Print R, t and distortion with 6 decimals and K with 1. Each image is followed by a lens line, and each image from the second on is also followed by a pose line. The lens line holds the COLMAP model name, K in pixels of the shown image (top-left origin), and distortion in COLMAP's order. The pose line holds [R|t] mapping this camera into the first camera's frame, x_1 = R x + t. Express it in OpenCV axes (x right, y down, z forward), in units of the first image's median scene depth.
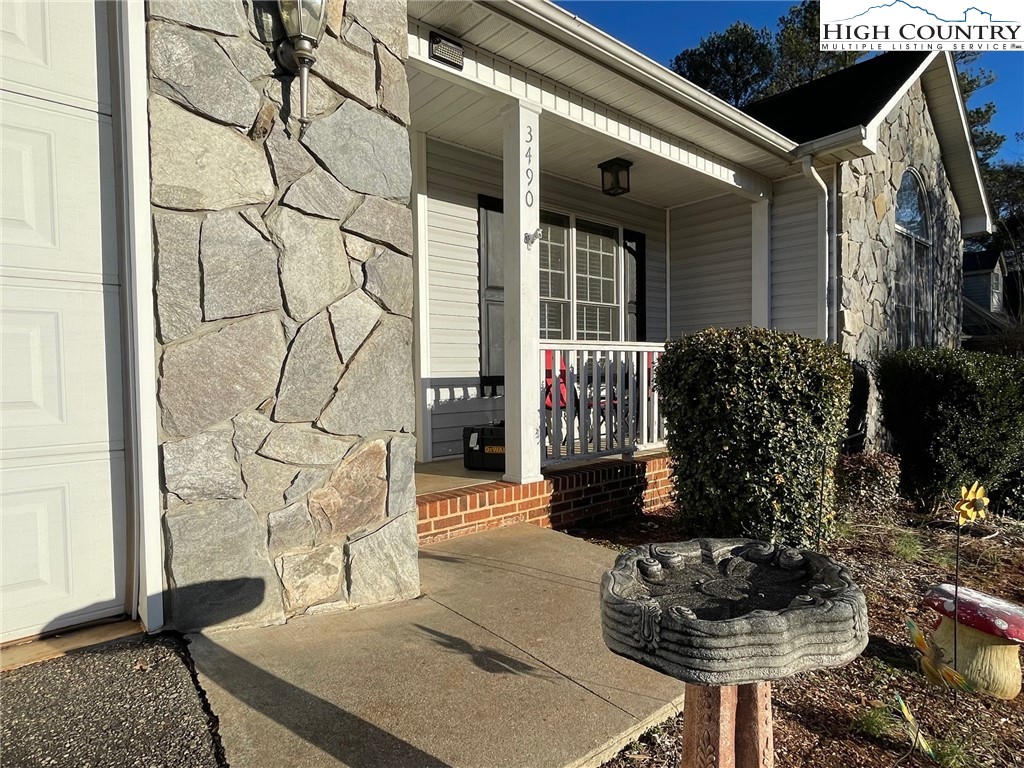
lens RADIAL K [[557.2, 0, 497.9], [0, 557.2, 383.7], [0, 0, 1]] dist [0.001155, 0.000308]
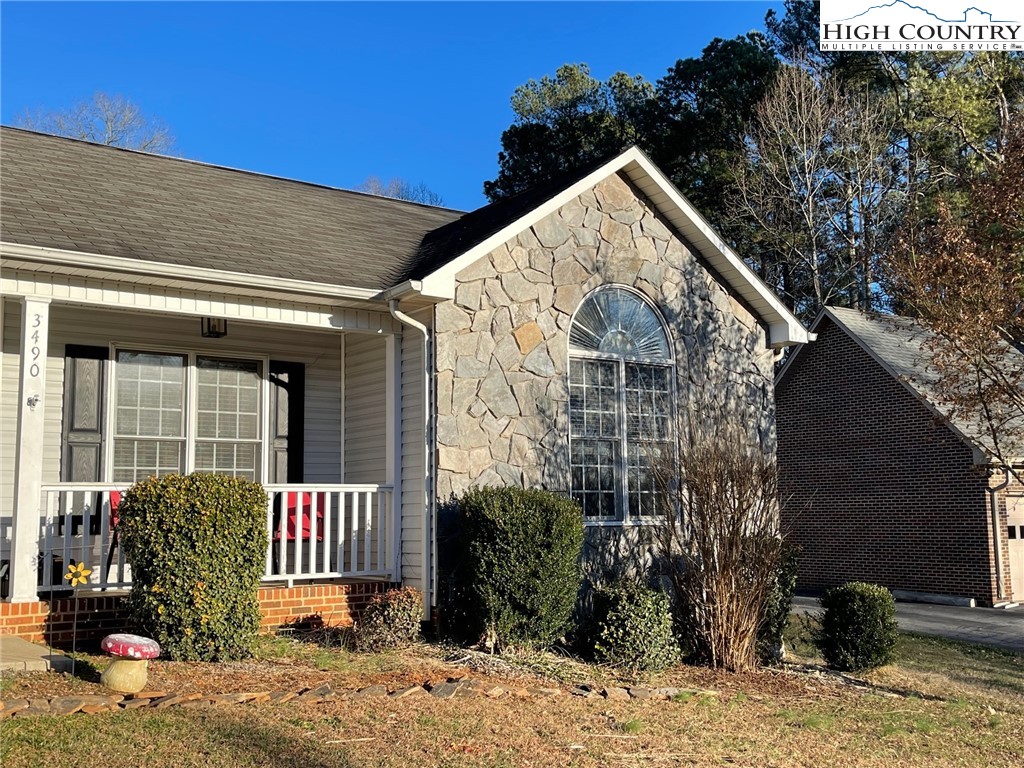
lens RADIAL K [[1080.4, 0, 512.0], [0, 1080.4, 384.0], [0, 0, 1]] dist [0.105776, -0.212264]
pose [[0.997981, -0.006865, -0.063139, 0.949468], [-0.002588, 0.988921, -0.148421, 0.044488], [0.063458, 0.148285, 0.986907, -1.001706]]
